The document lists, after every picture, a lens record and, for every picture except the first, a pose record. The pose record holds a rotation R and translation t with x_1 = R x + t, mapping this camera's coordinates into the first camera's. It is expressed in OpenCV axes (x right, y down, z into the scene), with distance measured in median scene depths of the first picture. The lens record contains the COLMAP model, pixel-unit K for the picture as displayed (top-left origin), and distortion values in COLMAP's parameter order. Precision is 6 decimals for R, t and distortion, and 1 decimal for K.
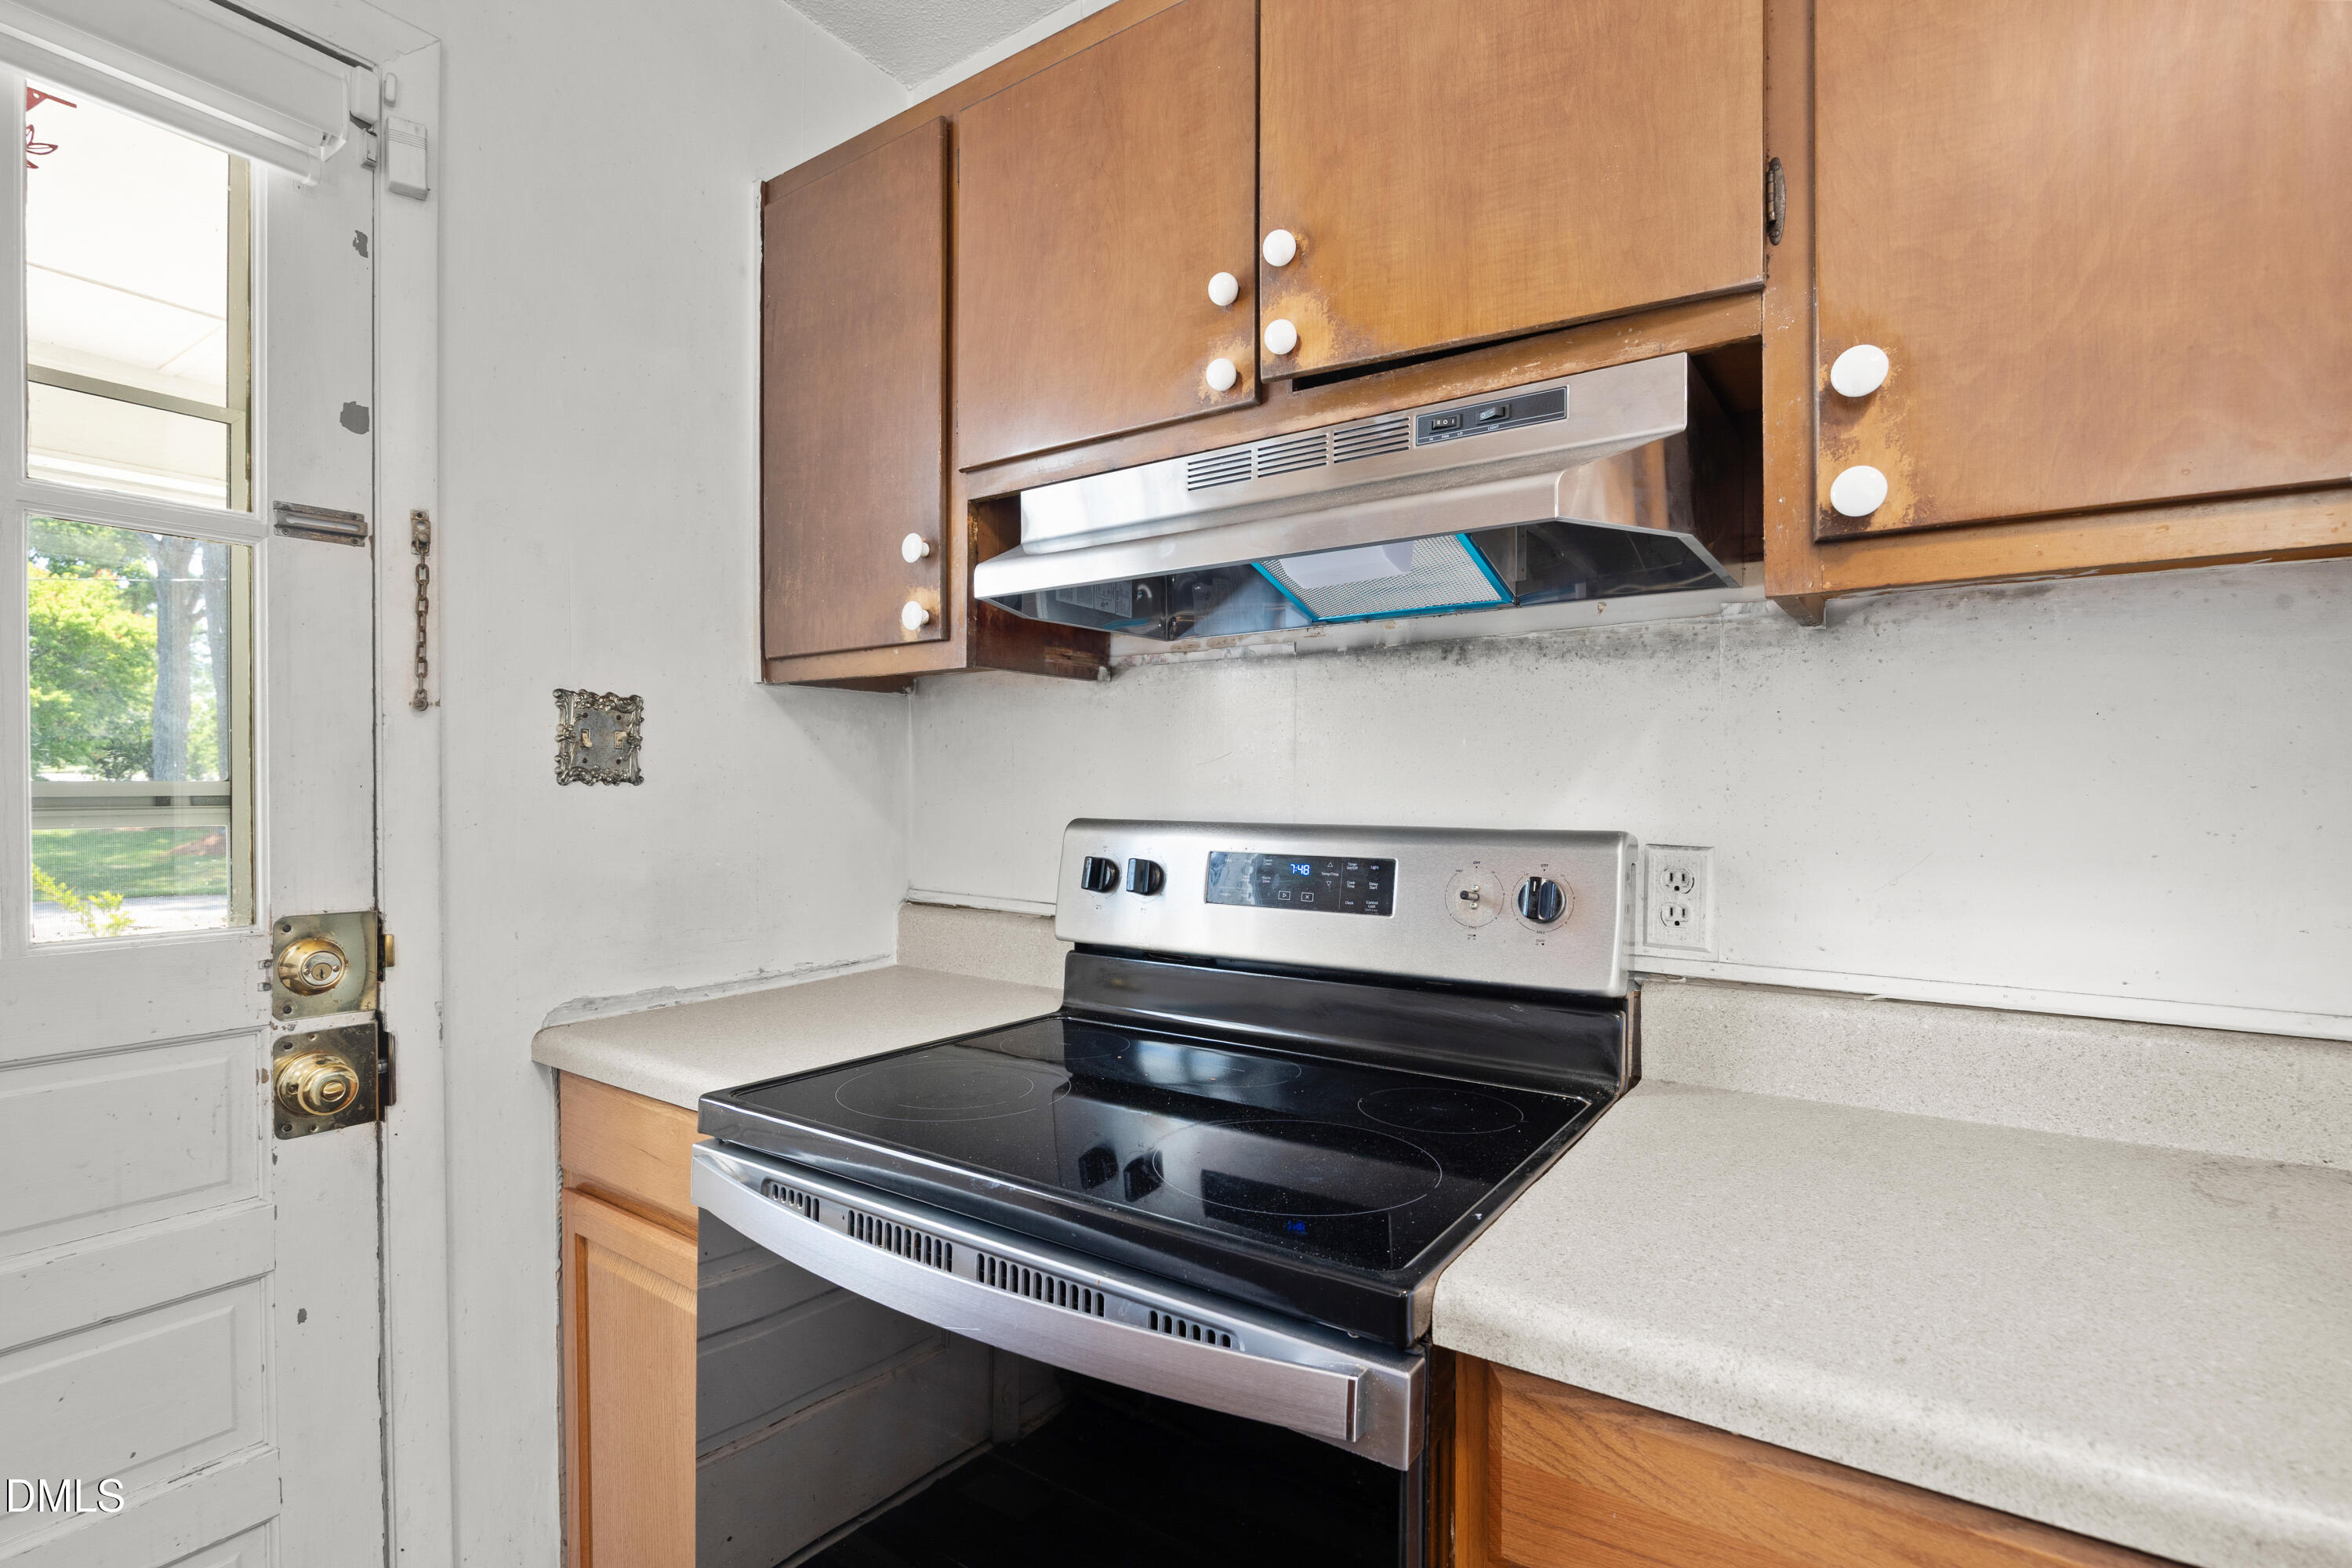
lens RADIAL K [[1103.1, 0, 1177.8], [0, 1103.1, 798.7], [0, 0, 1]] dist [-0.017801, 0.000021]
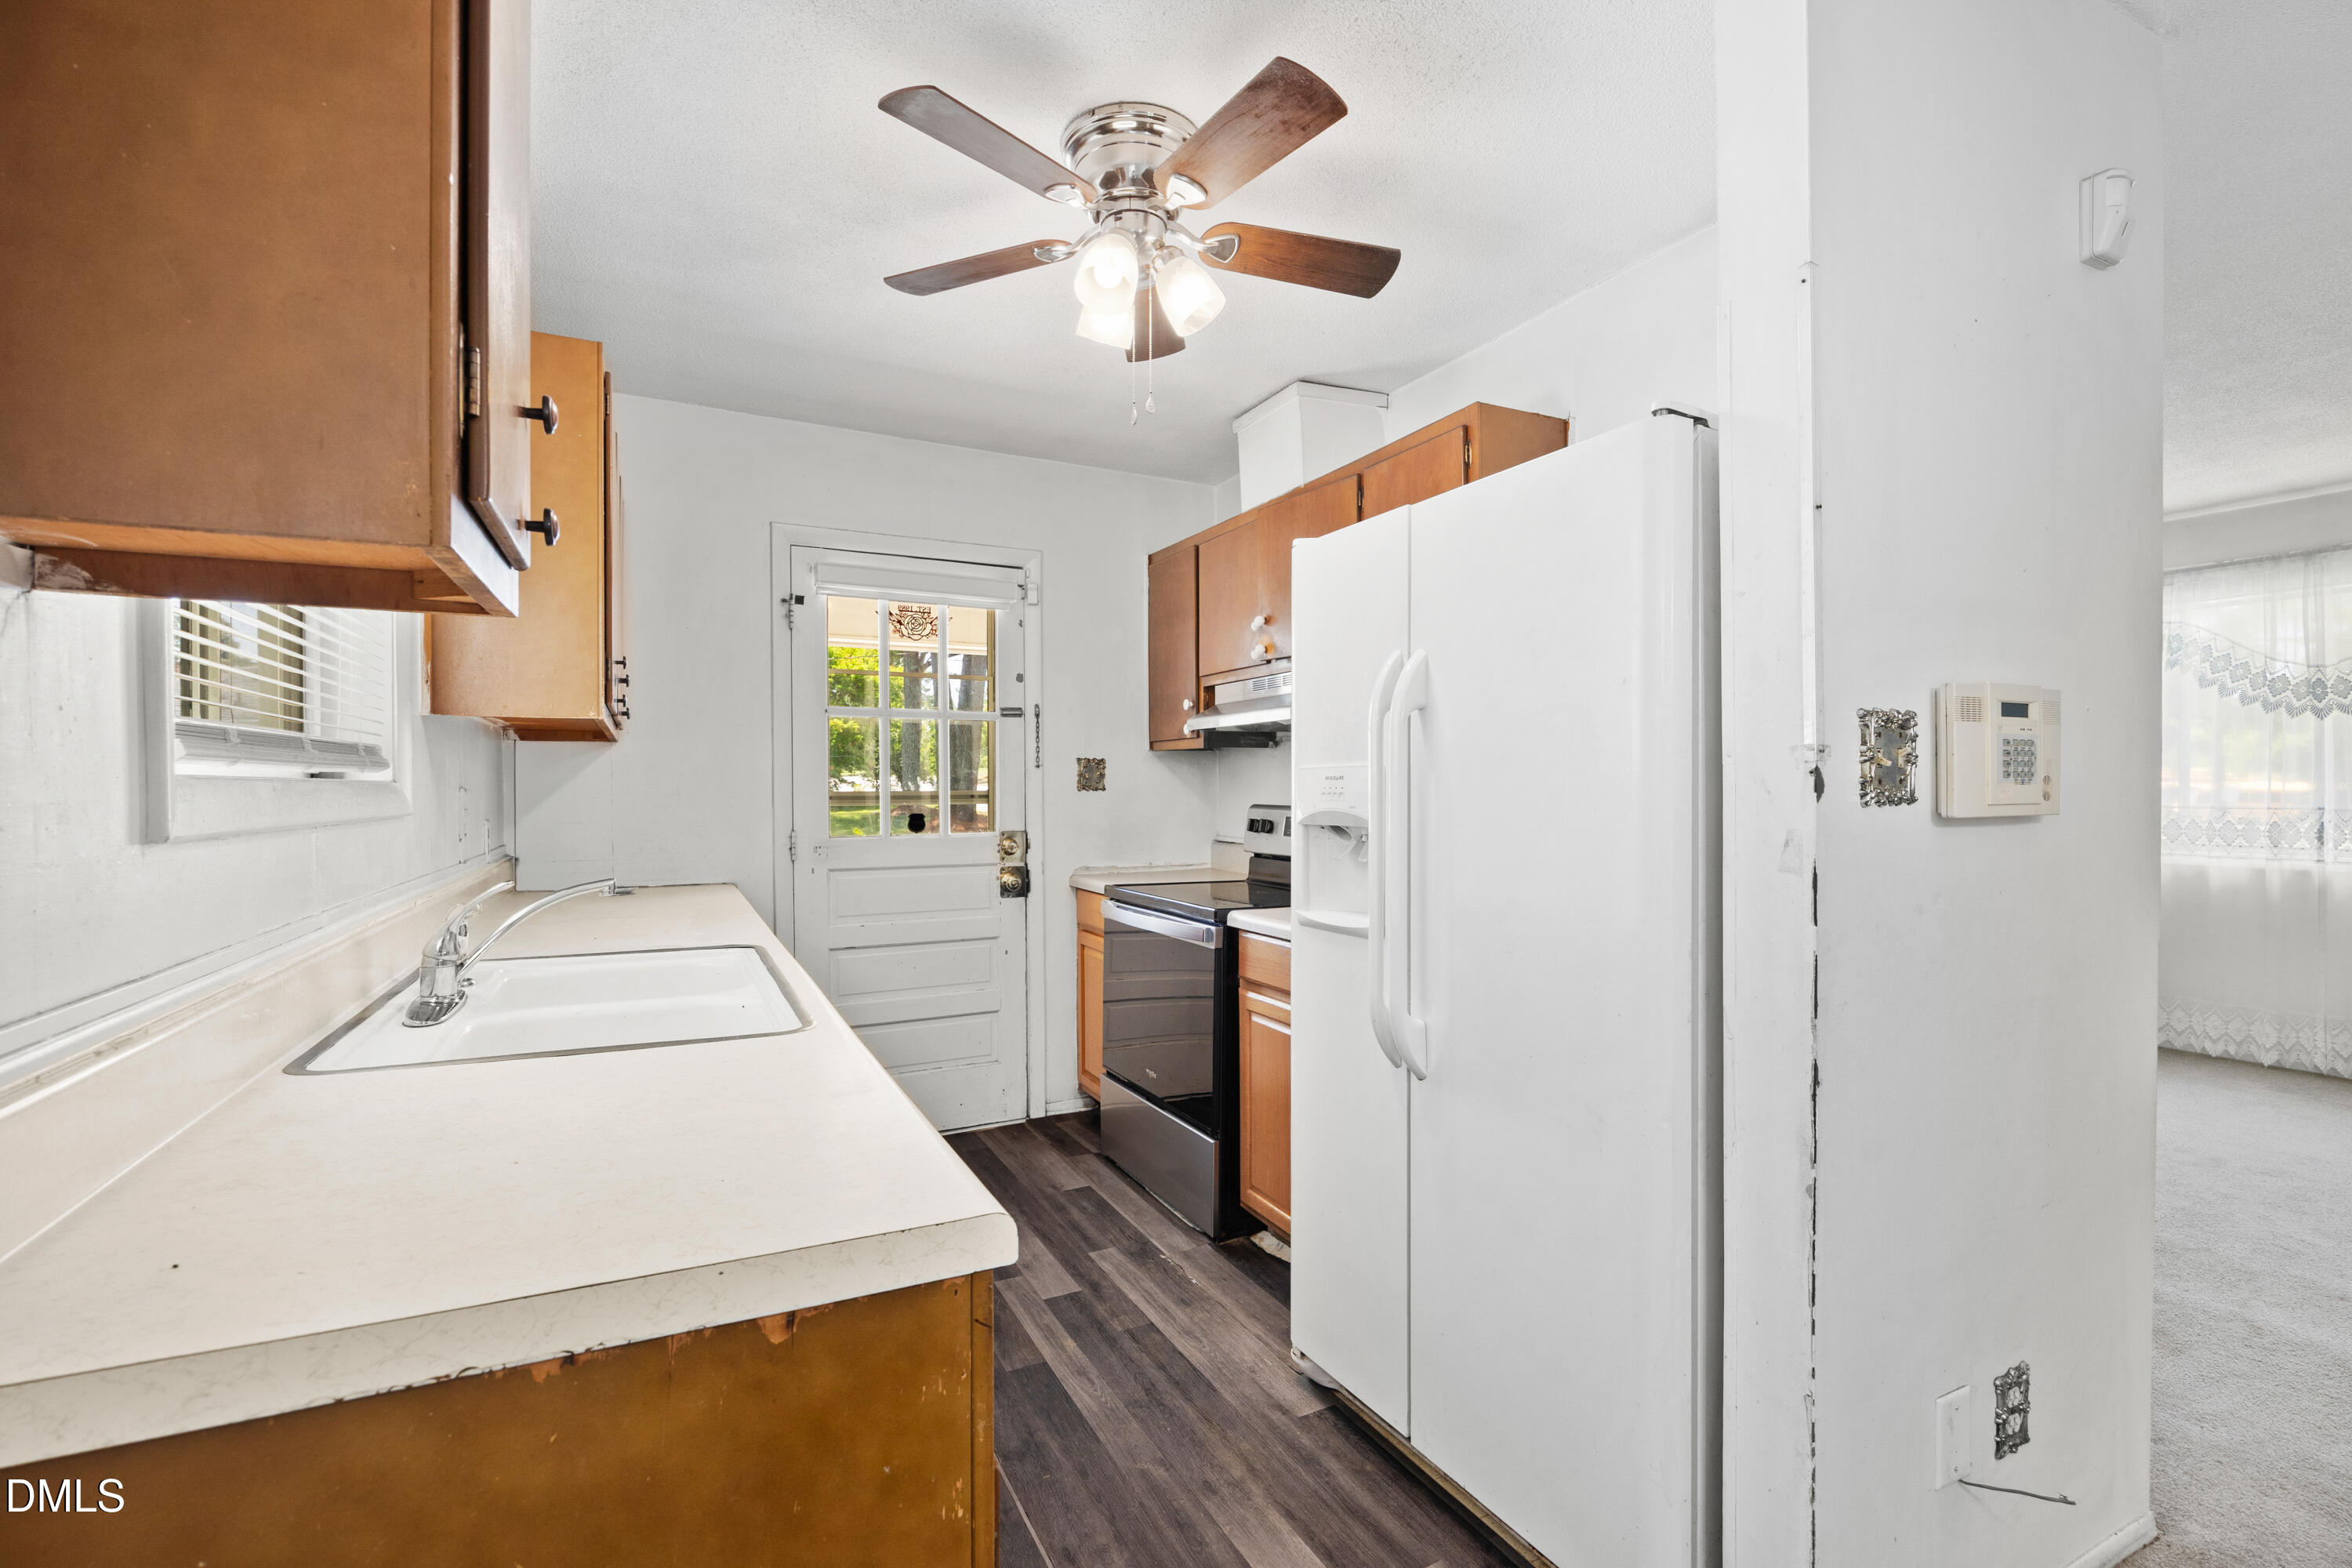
lens RADIAL K [[1054.0, 0, 1176.5], [0, 1054.0, 792.5], [0, 0, 1]] dist [-0.014806, 0.000562]
pose [[0.879472, -0.001366, -0.475948, 1.109706], [0.000476, 0.999998, -0.001991, -0.003839], [0.475950, 0.001524, 0.879471, -1.485199]]
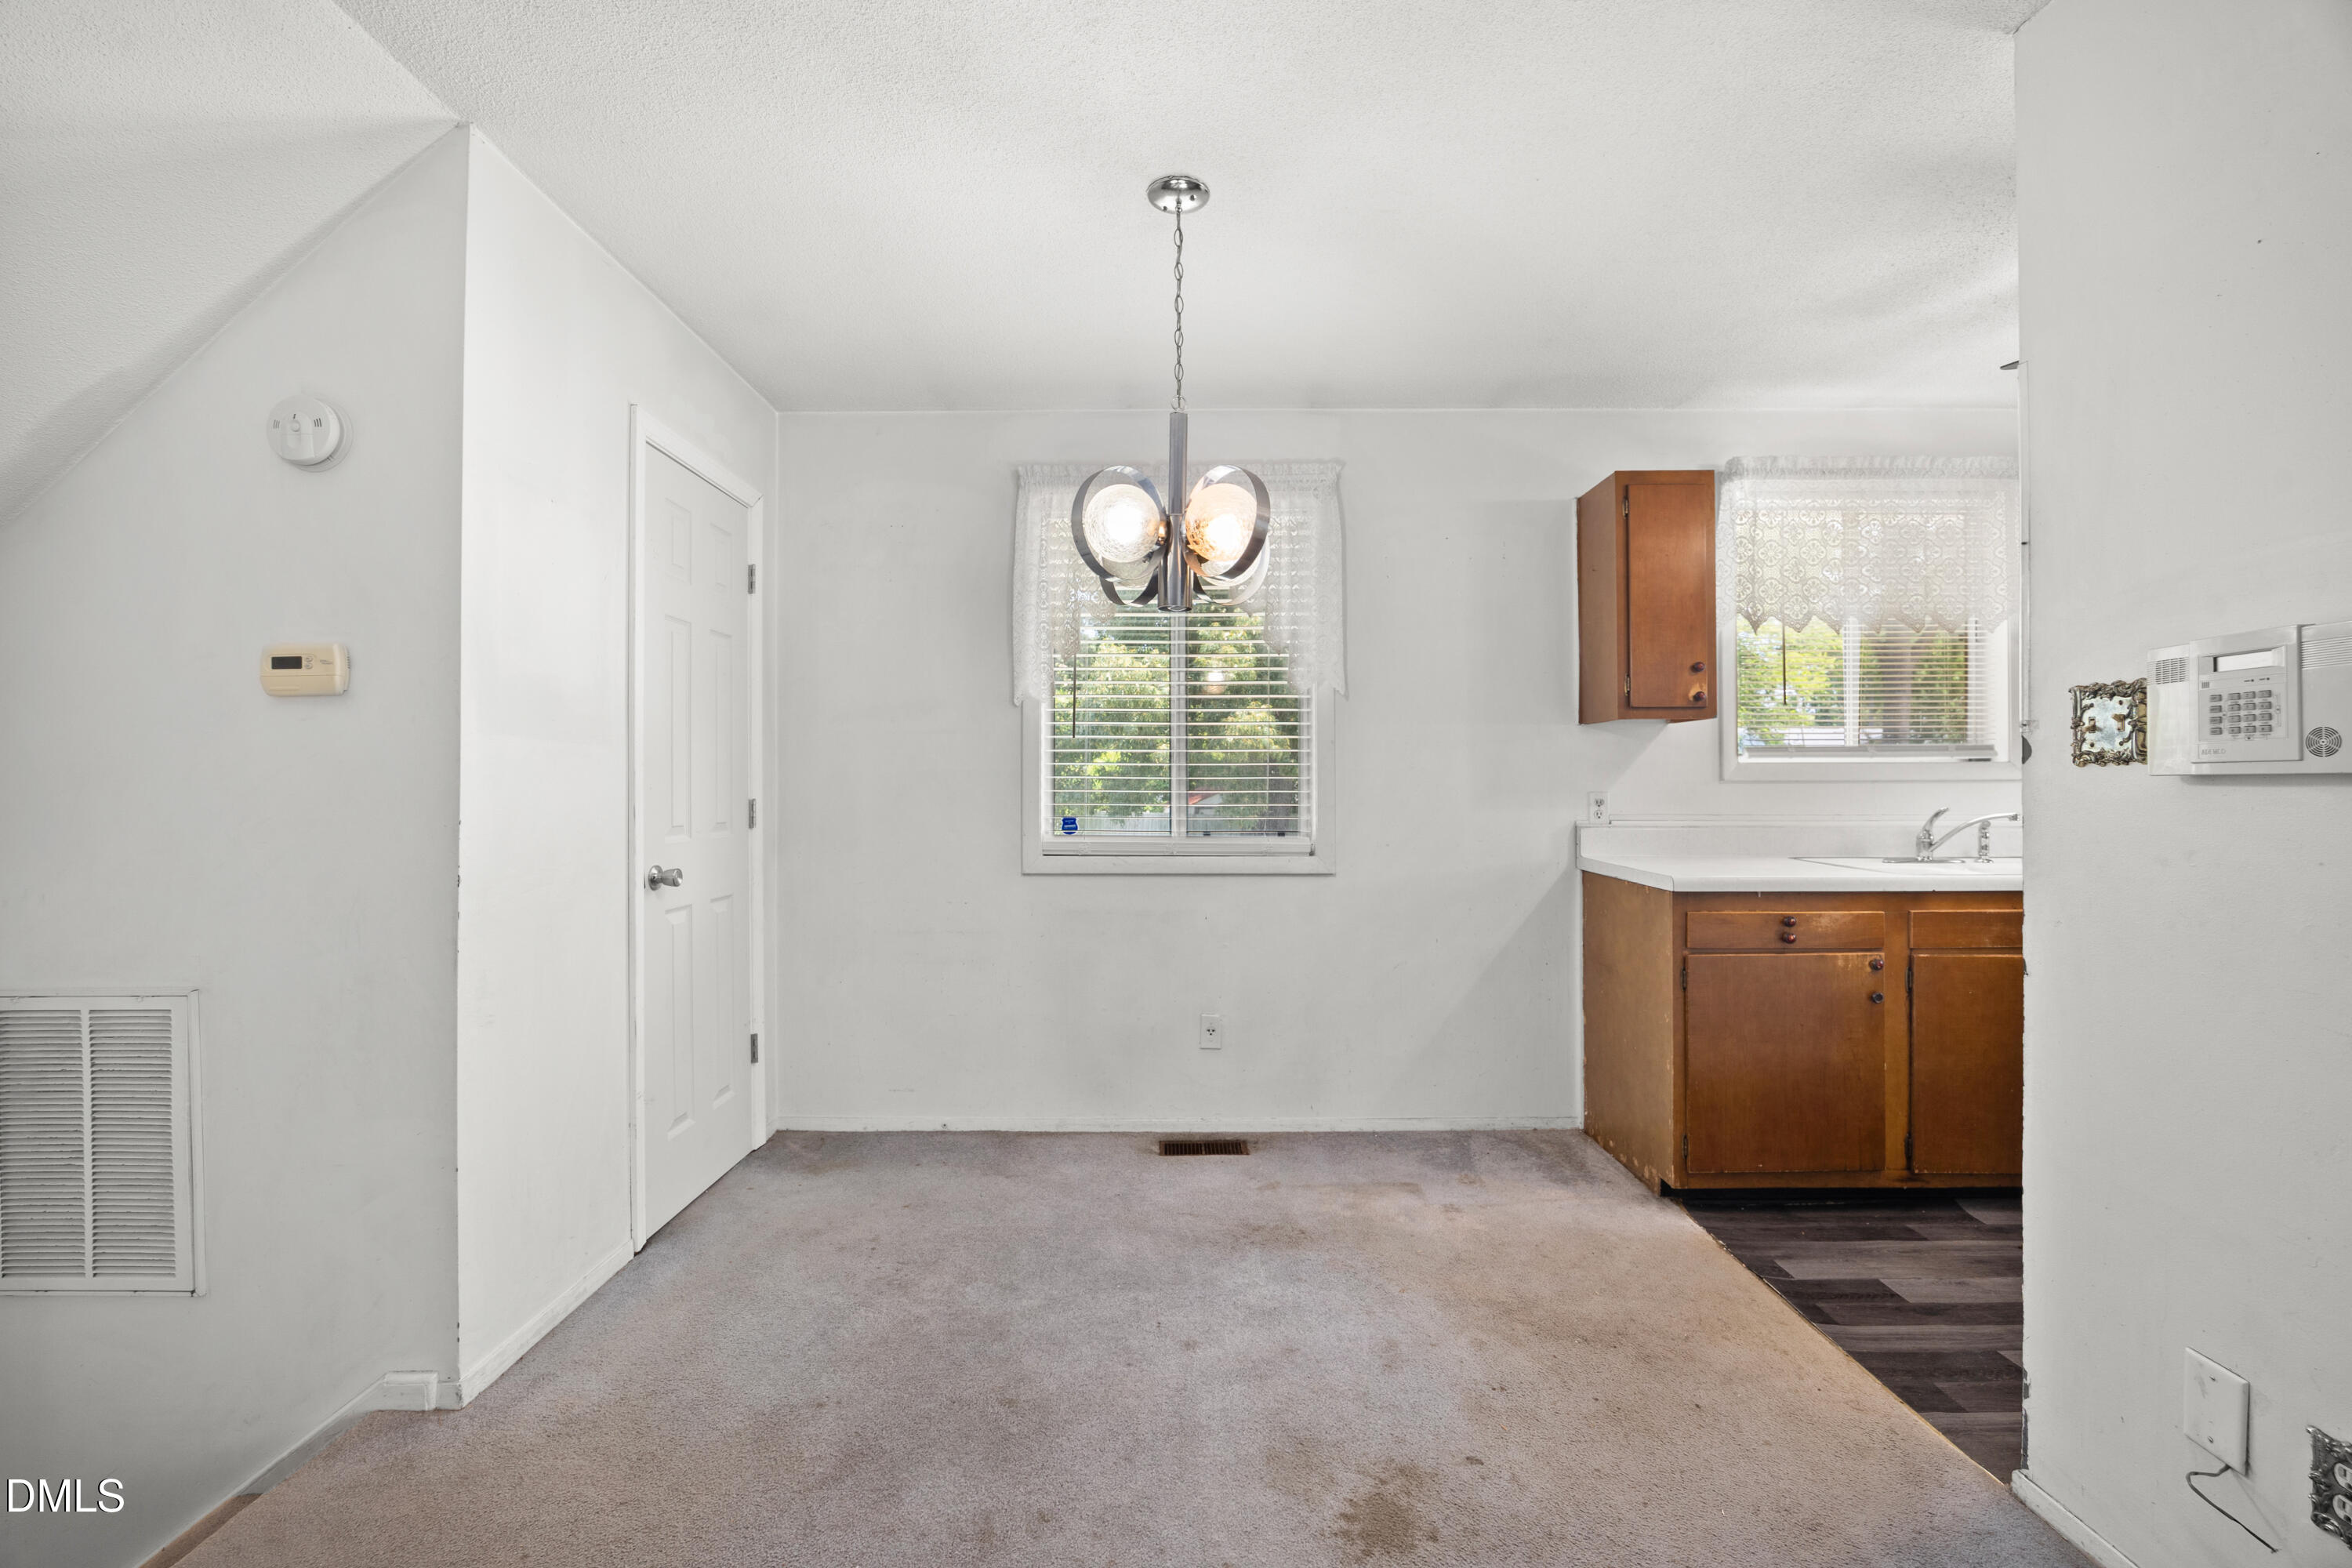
lens RADIAL K [[987.3, 0, 1168.9], [0, 987.3, 779.6], [0, 0, 1]] dist [-0.012151, -0.000595]
pose [[-0.826873, -0.000971, -0.562388, 2.838300], [-0.001660, 0.999998, 0.000715, 0.026696], [0.562386, 0.001524, -0.826873, 0.157439]]
